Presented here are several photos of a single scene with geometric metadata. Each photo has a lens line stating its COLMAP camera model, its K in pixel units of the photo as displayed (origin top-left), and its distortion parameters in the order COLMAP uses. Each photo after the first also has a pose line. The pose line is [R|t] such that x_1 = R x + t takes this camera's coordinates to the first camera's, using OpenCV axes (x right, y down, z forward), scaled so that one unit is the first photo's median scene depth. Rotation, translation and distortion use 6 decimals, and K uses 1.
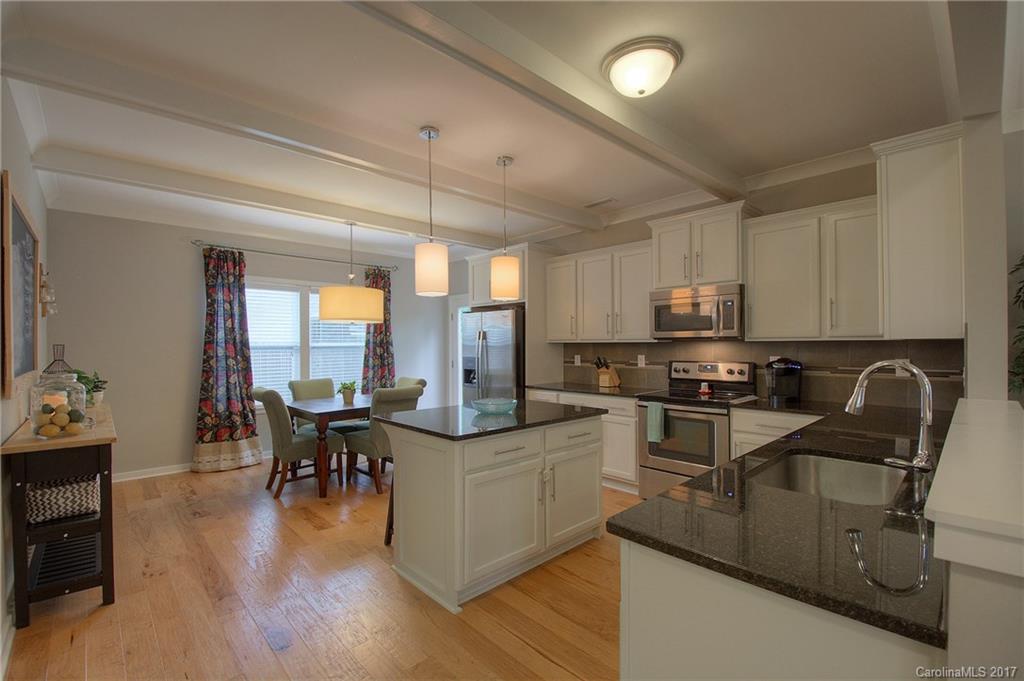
lens RADIAL K [[449.0, 0, 504.5], [0, 449.0, 341.2], [0, 0, 1]] dist [0.000168, -0.015758]
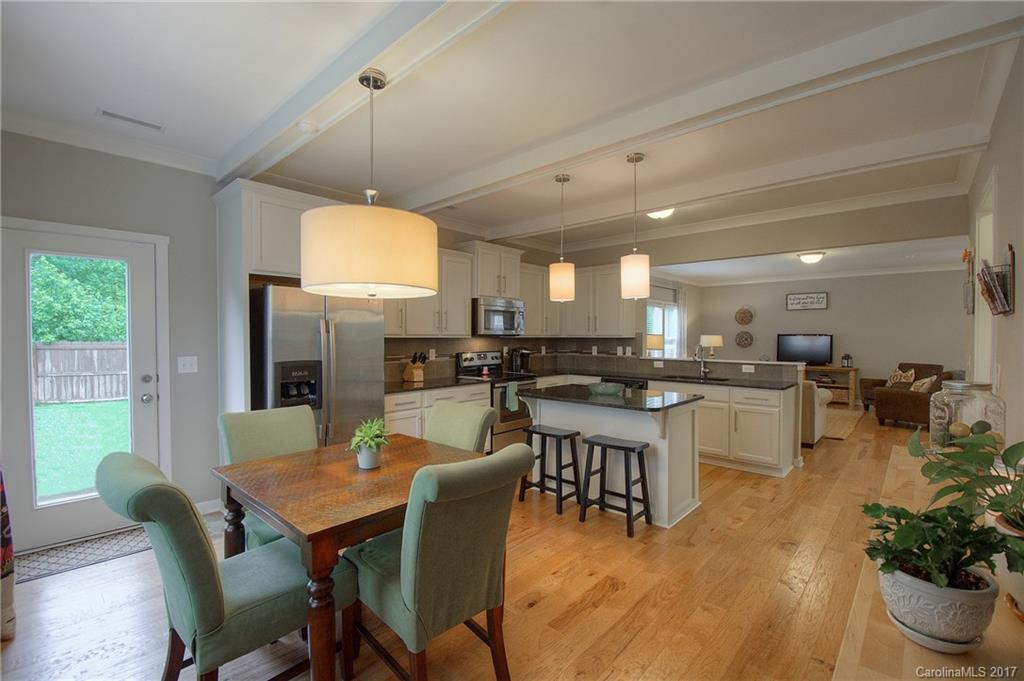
lens RADIAL K [[449.0, 0, 504.5], [0, 449.0, 341.2], [0, 0, 1]] dist [0.000168, -0.015758]
pose [[-0.086052, -0.002586, 0.996287, -0.853009], [-0.005842, 0.999981, 0.002091, 0.008508], [-0.996274, -0.005640, -0.086065, 0.955129]]
